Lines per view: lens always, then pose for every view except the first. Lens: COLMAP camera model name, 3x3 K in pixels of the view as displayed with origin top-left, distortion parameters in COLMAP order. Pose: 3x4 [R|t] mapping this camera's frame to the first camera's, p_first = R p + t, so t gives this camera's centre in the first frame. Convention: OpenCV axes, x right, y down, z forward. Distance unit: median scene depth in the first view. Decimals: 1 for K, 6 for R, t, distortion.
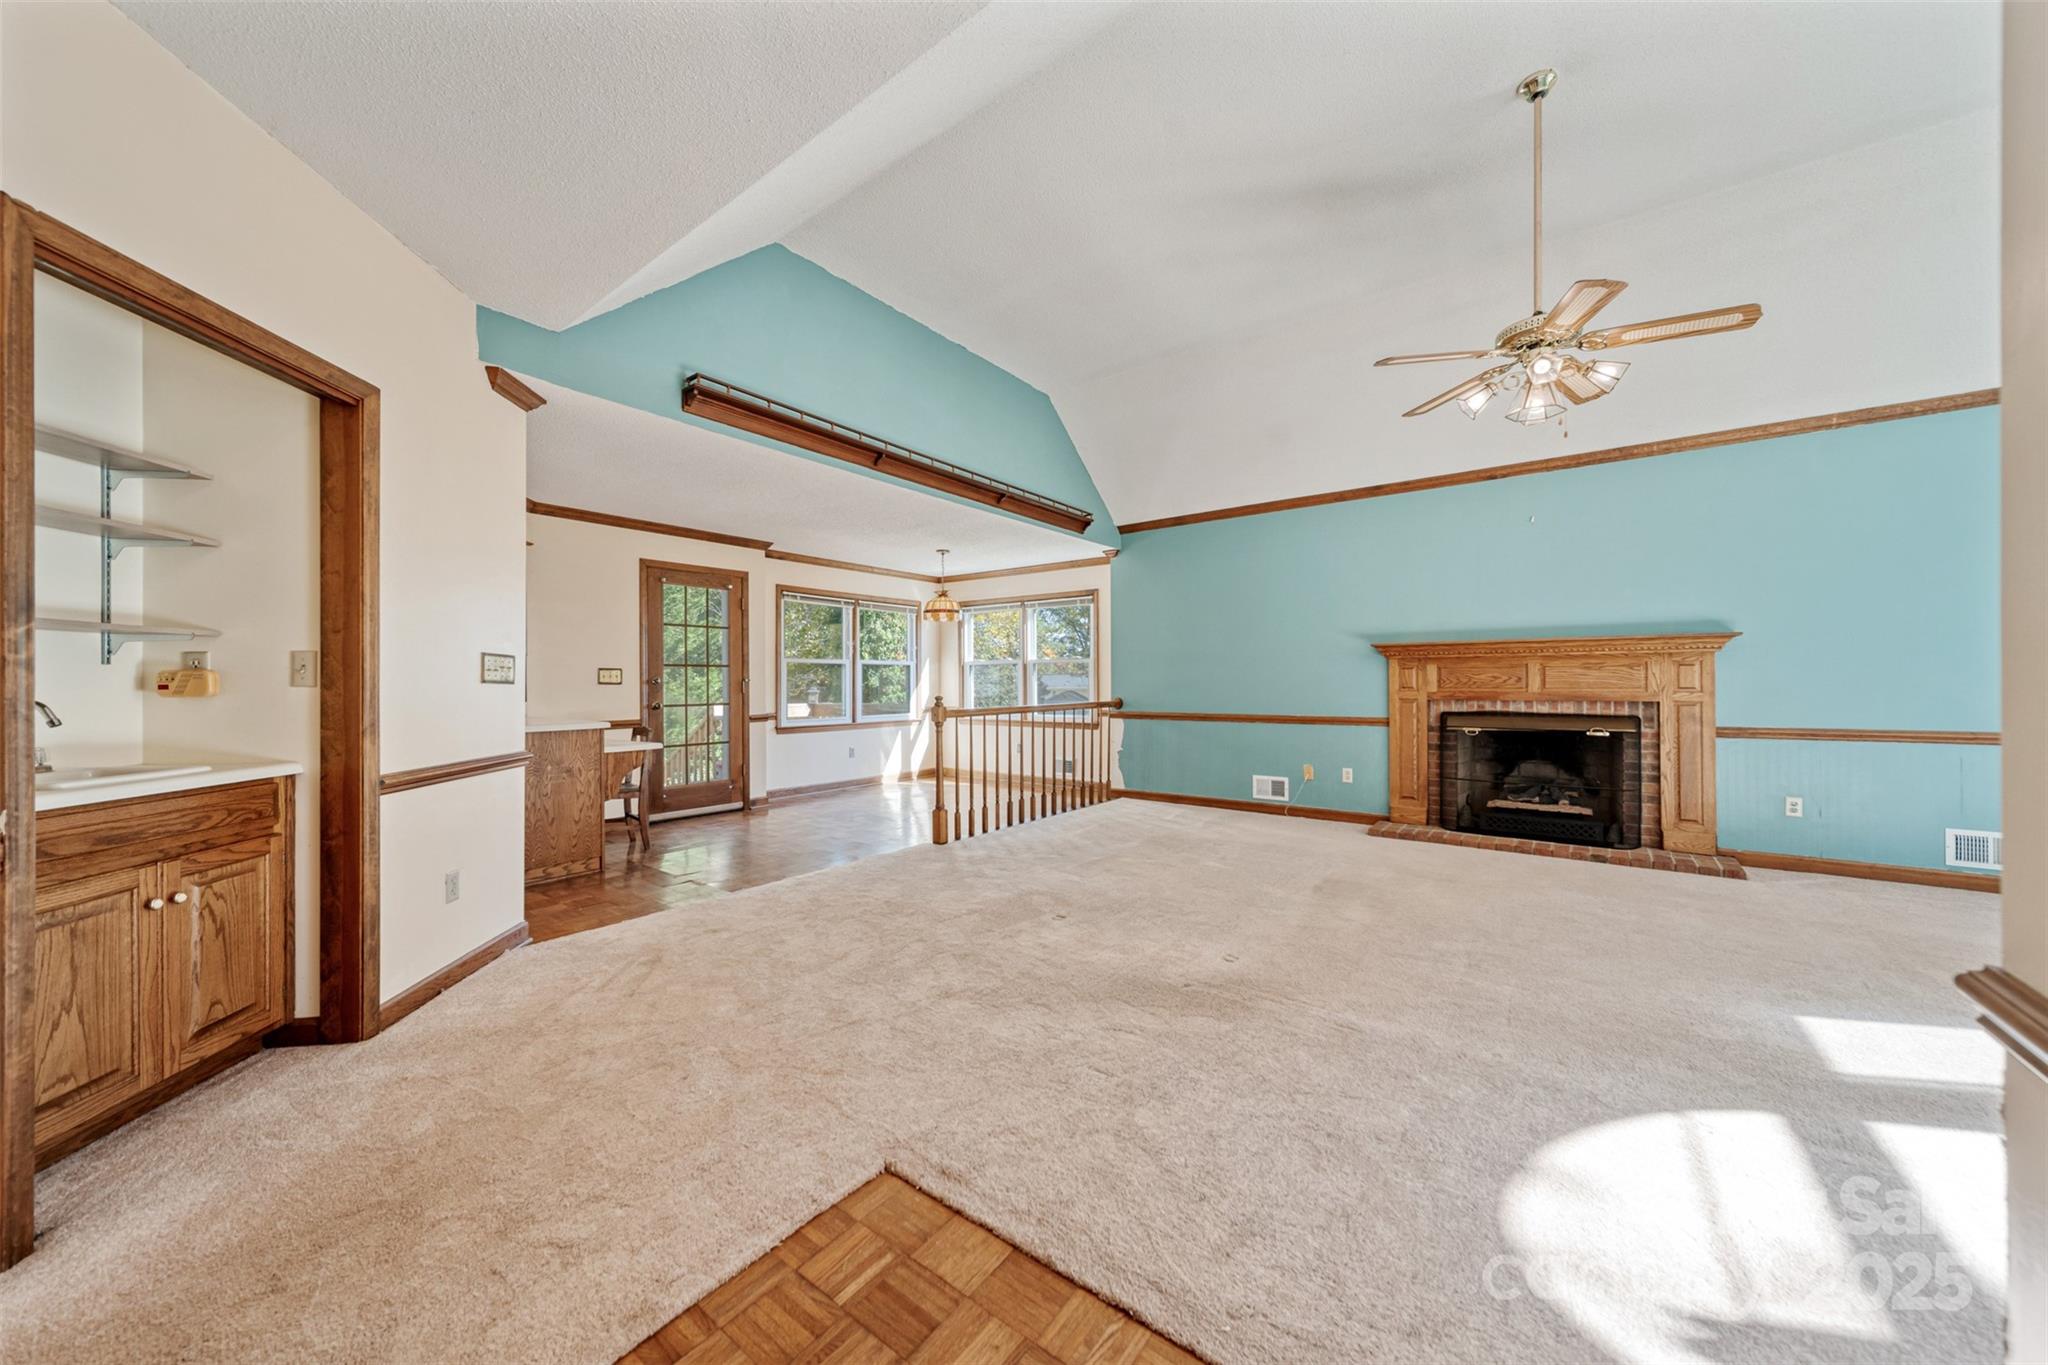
lens RADIAL K [[712.9, 0, 1022.7], [0, 712.9, 680.9], [0, 0, 1]] dist [0.002242, -0.000078]
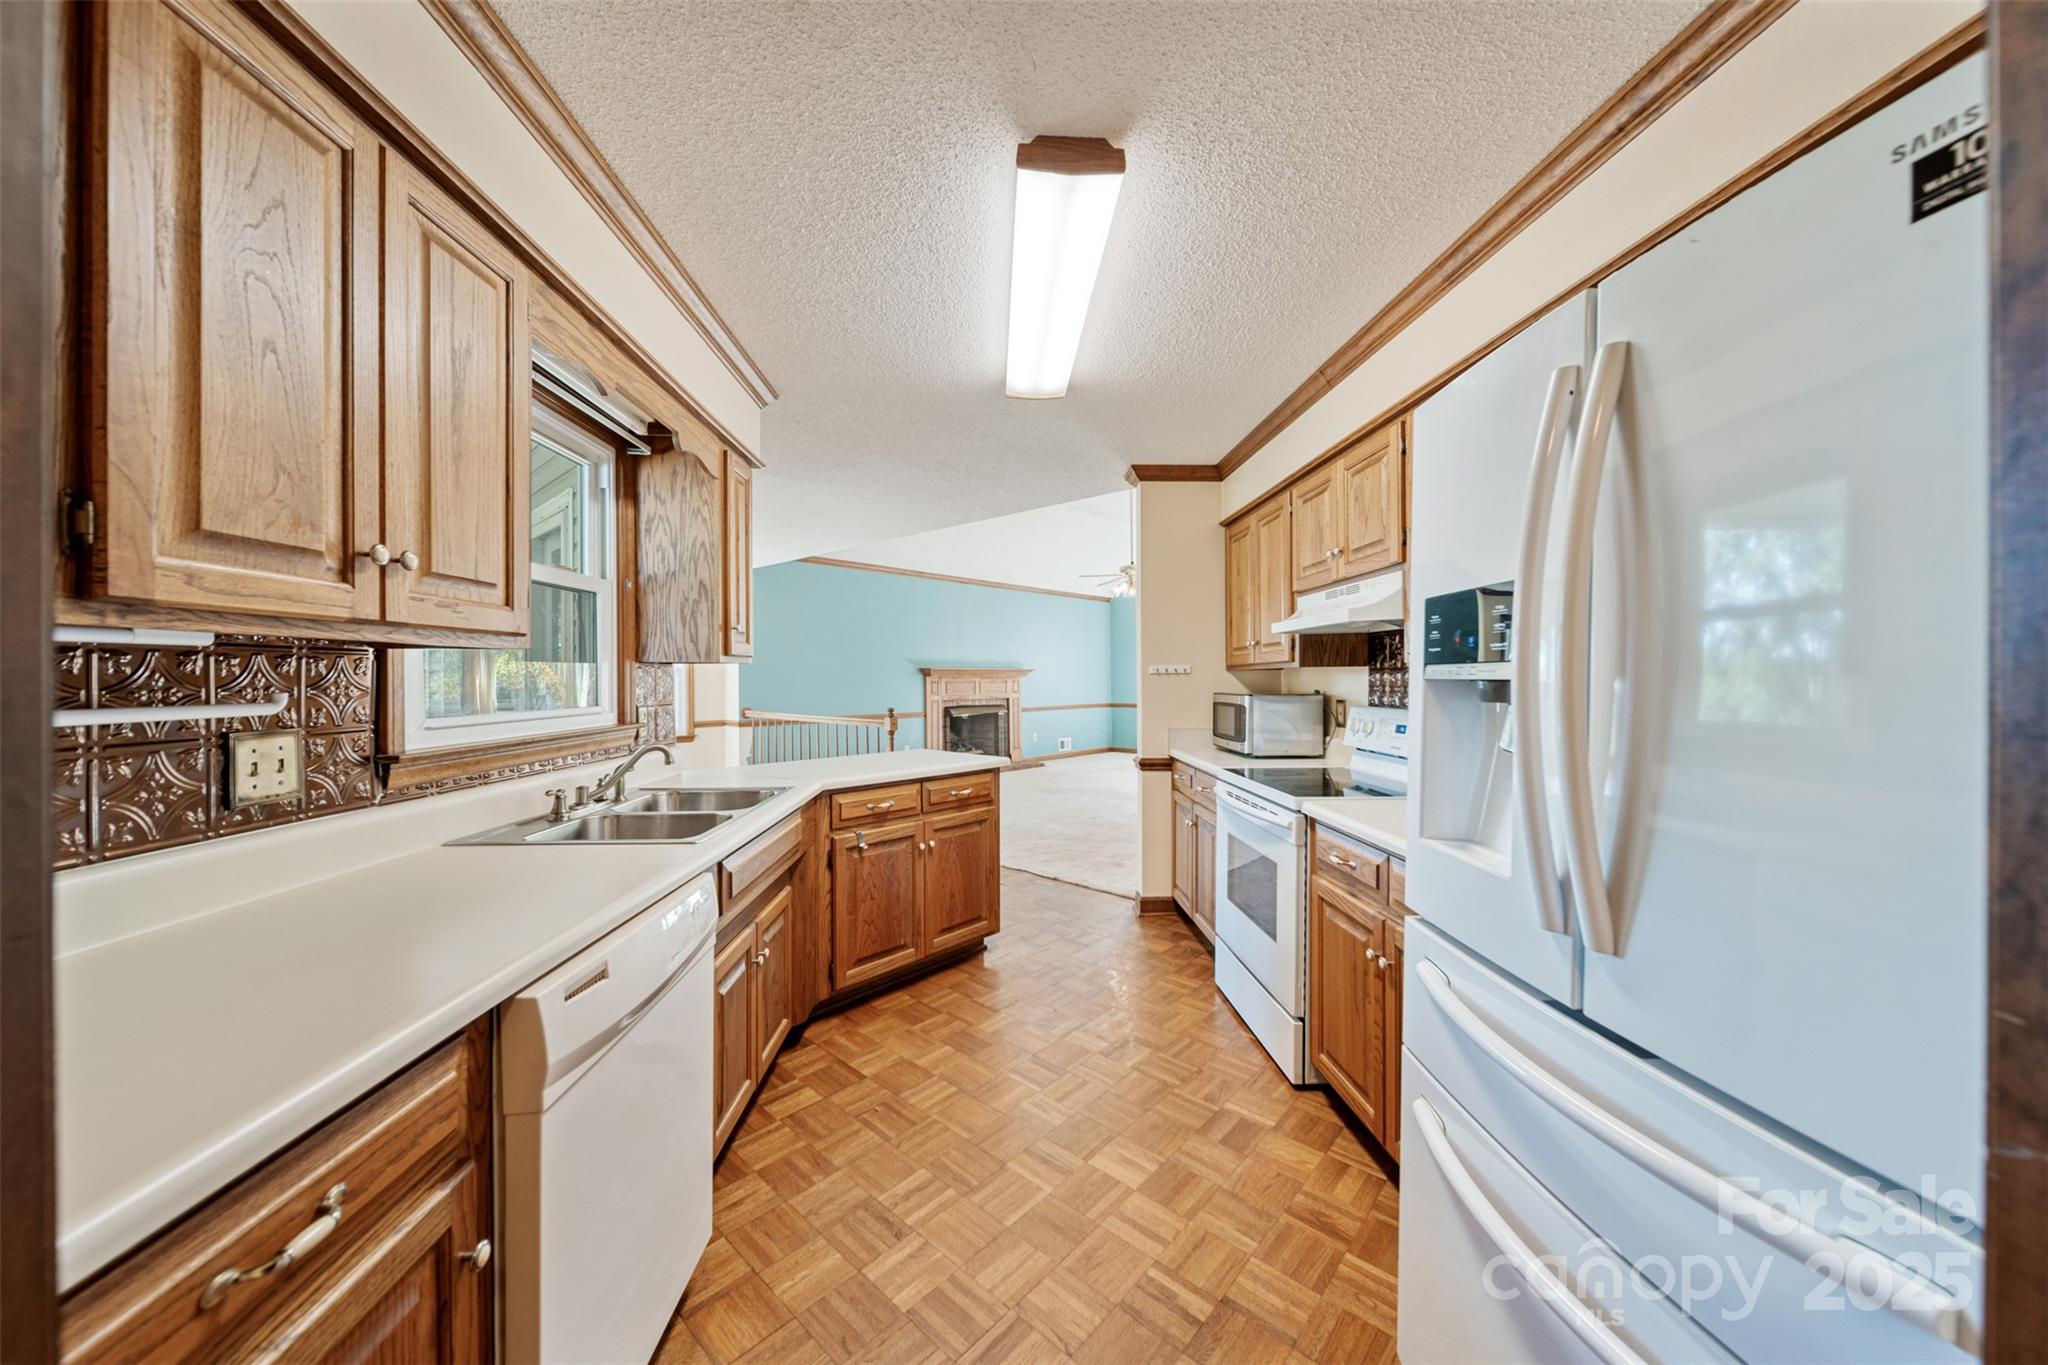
lens RADIAL K [[711.8, 0, 1025.5], [0, 711.8, 682.5], [0, 0, 1]] dist [0.000041, -0.001553]
pose [[0.085256, -0.003259, 0.996354, -1.510698], [-0.001425, 0.999993, 0.003393, -0.031554], [-0.996358, -0.001709, 0.085251, 0.828020]]
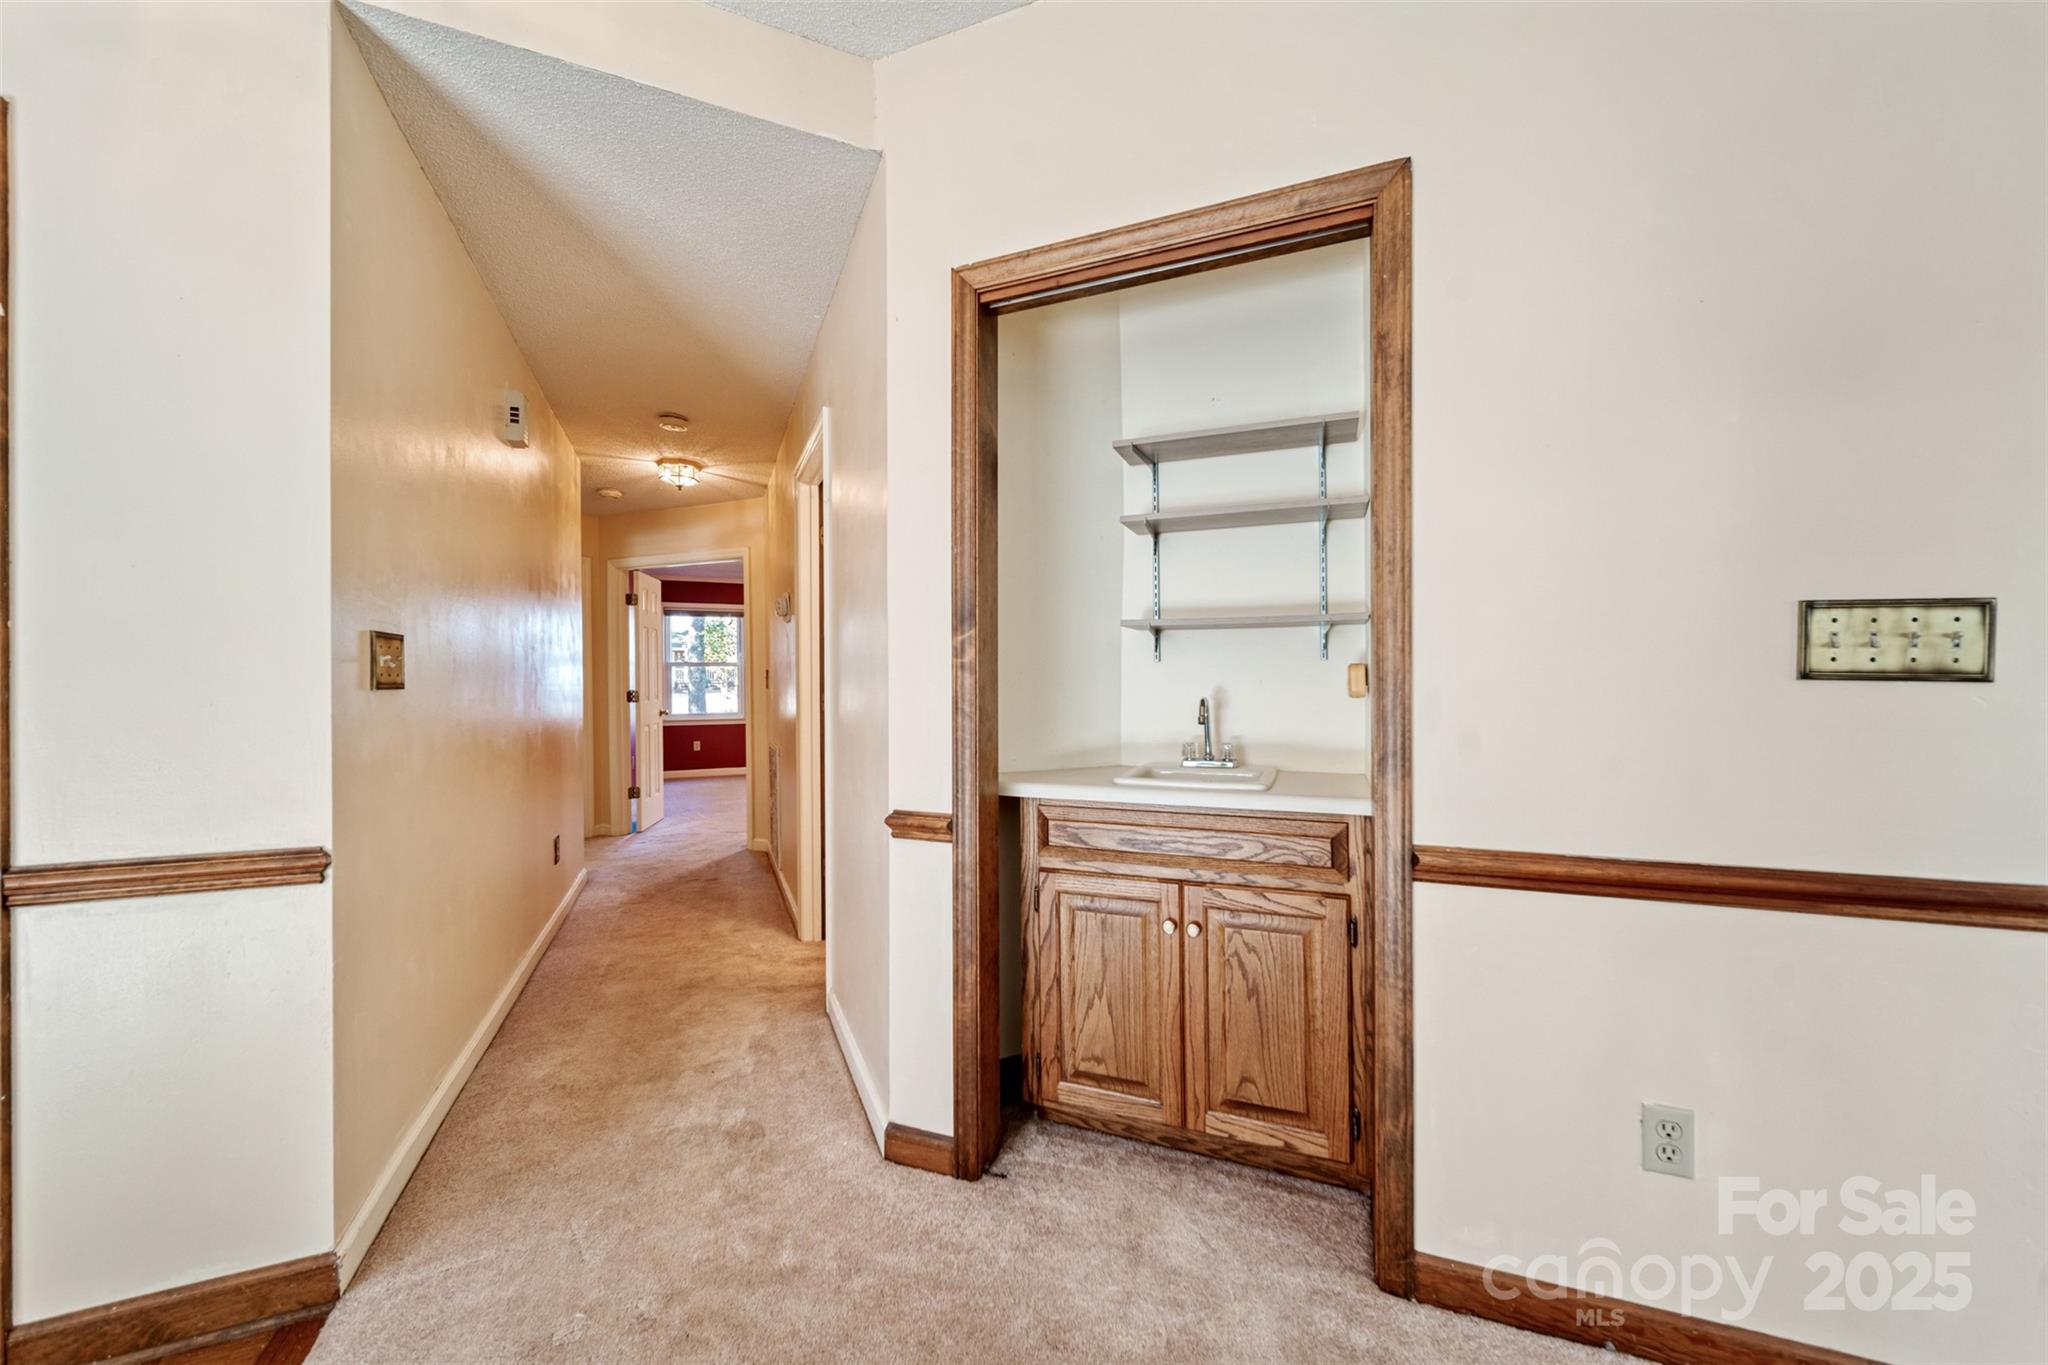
lens RADIAL K [[740.2, 0, 1021.3], [0, 740.2, 681.3], [0, 0, 1]] dist [-0.001956, -0.000193]
pose [[-0.490112, 0.007027, -0.871631, -0.136278], [0.010397, 0.999943, 0.002216, -0.000851], [0.871597, -0.007976, -0.490158, 0.572557]]
